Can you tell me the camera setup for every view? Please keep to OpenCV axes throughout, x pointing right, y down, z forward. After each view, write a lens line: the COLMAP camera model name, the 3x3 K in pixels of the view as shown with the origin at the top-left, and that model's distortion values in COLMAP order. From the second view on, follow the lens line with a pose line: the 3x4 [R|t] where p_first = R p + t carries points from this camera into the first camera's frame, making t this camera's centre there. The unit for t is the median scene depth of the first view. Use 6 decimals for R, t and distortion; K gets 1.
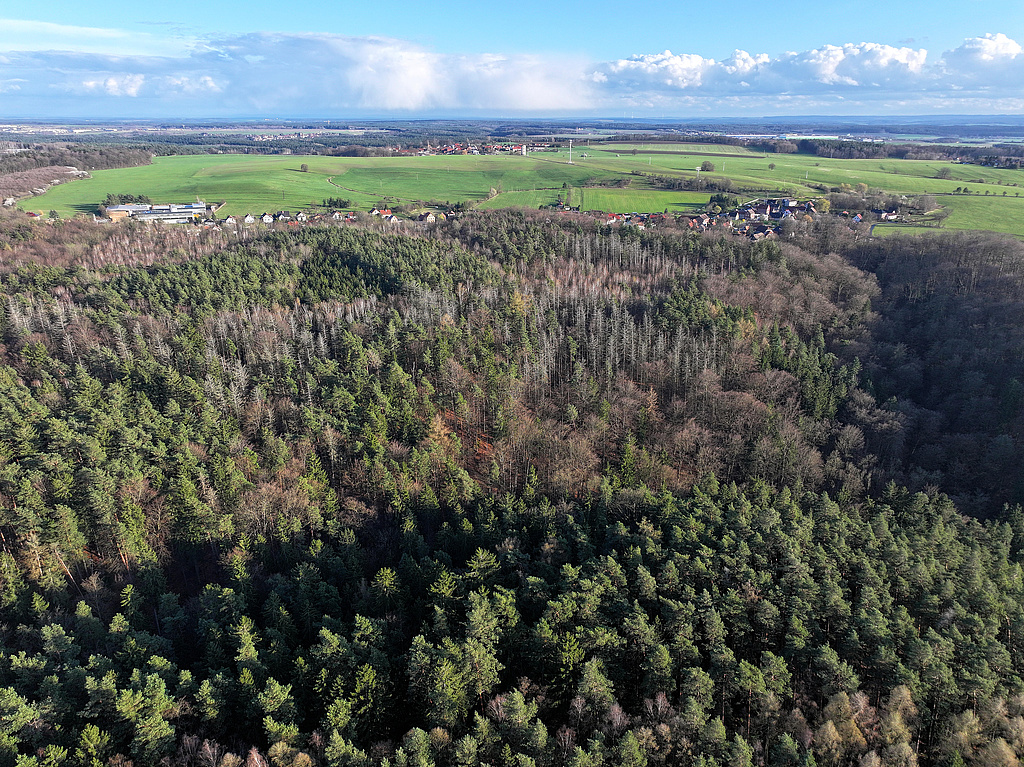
lens RADIAL K [[724.1, 0, 505.6], [0, 724.1, 384.0], [0, 0, 1]] dist [0.000458, 0.022590]
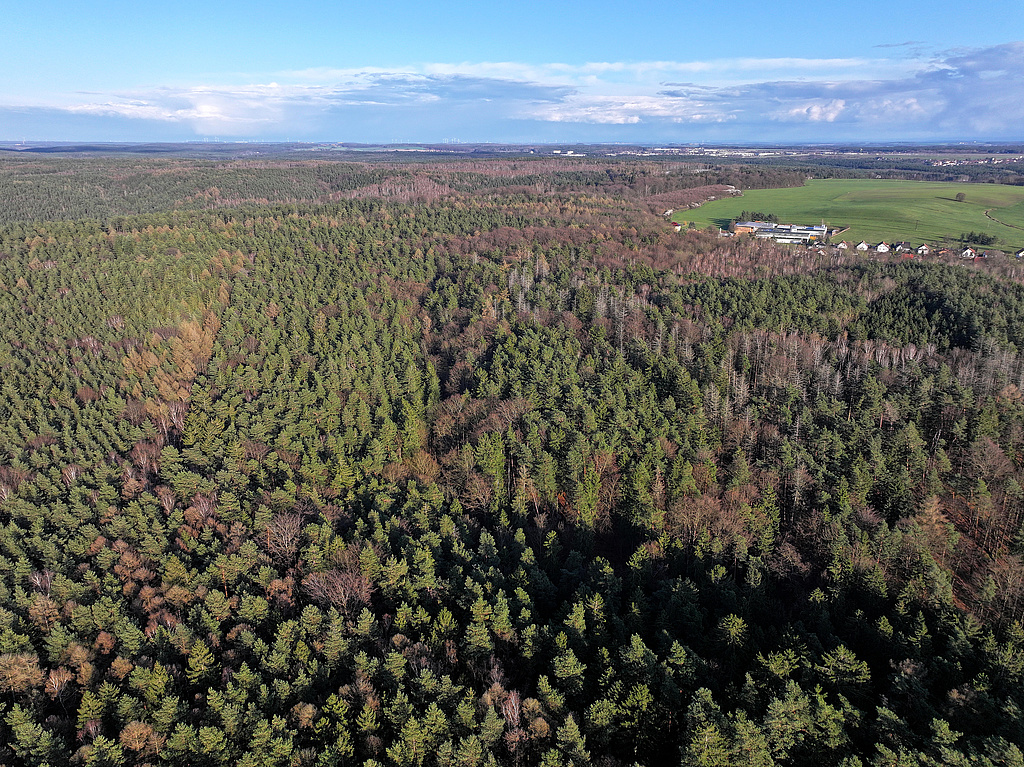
lens RADIAL K [[724.1, 0, 505.6], [0, 724.1, 384.0], [0, 0, 1]] dist [0.000458, 0.022590]
pose [[0.664889, 0.239148, -0.707623, 0.132691], [-0.259888, 0.962235, 0.081003, -0.019398], [0.700272, 0.130045, 0.701931, 0.052529]]
